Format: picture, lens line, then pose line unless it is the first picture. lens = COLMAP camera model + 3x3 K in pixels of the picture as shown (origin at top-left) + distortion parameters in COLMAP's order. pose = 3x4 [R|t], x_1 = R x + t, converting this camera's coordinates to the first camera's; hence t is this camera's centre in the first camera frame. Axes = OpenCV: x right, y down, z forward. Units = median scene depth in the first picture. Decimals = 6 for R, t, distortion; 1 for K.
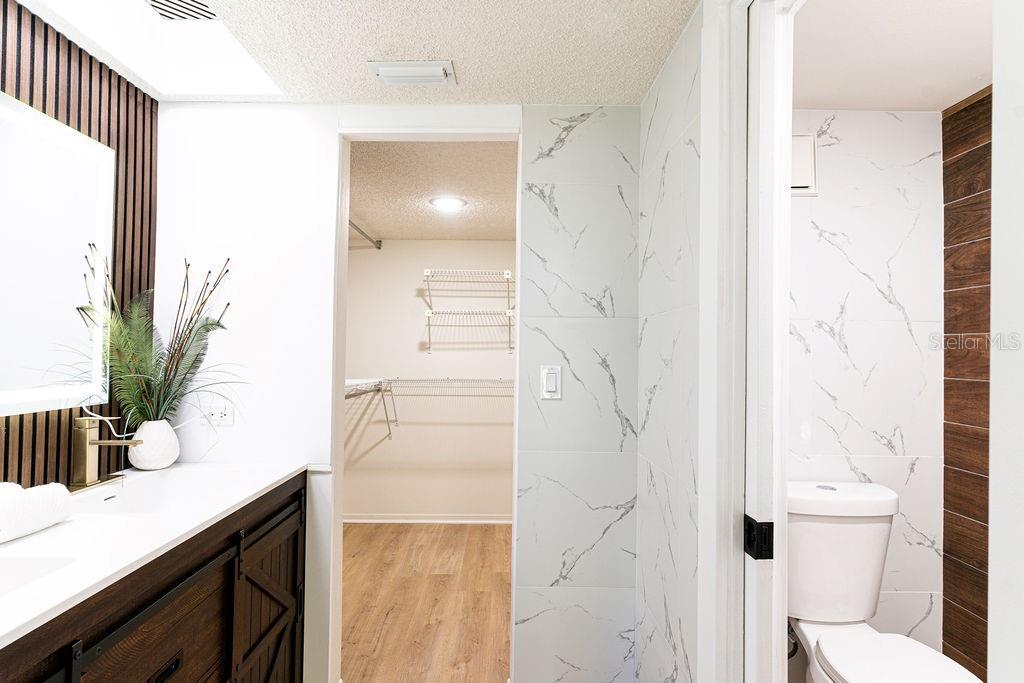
lens RADIAL K [[562.7, 0, 511.4], [0, 562.7, 342.7], [0, 0, 1]] dist [0.002985, -0.001314]
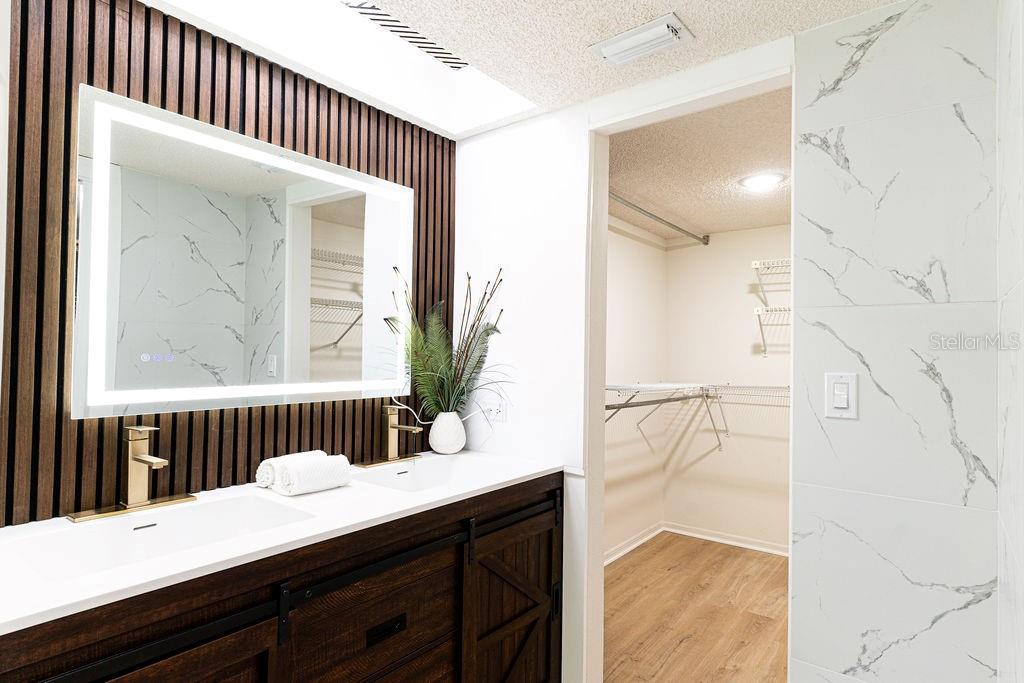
lens RADIAL K [[562.7, 0, 509.2], [0, 562.7, 343.1], [0, 0, 1]] dist [0.002985, -0.001314]
pose [[0.780746, -0.011596, -0.624741, 0.193239], [0.007387, 0.999929, -0.009330, 0.005449], [0.624805, 0.002669, 0.780776, 0.152599]]
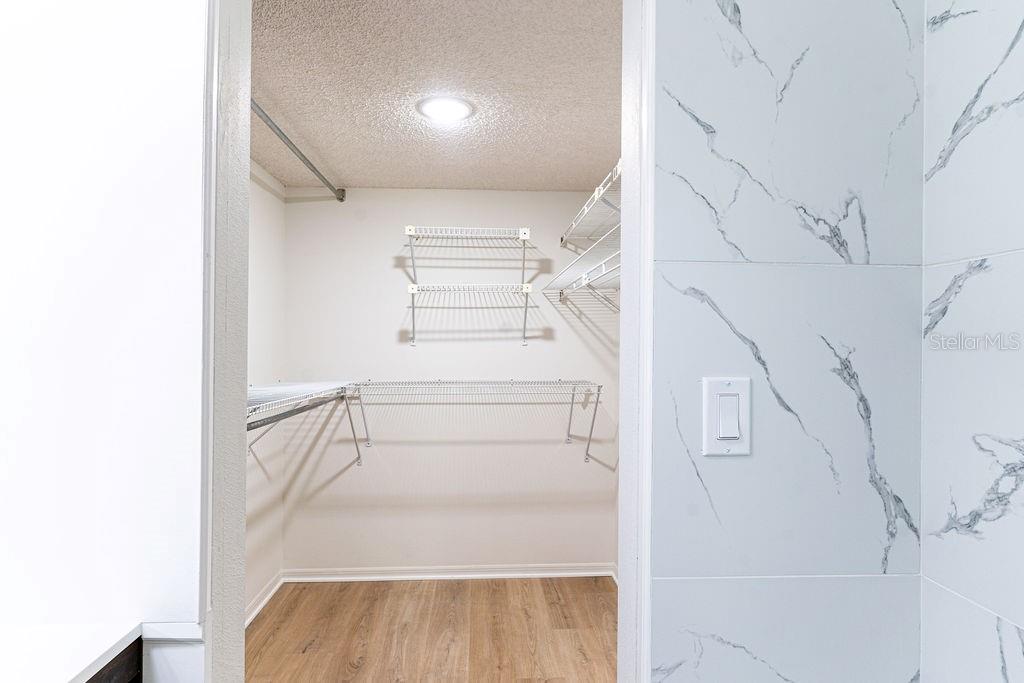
lens RADIAL K [[562.7, 0, 511.3], [0, 562.7, 340.8], [0, 0, 1]] dist [0.002985, -0.001314]
pose [[0.998993, -0.005692, 0.044504, -0.111683], [0.005083, 0.999892, 0.013776, 0.006553], [-0.044578, -0.013536, 0.998914, 0.582279]]
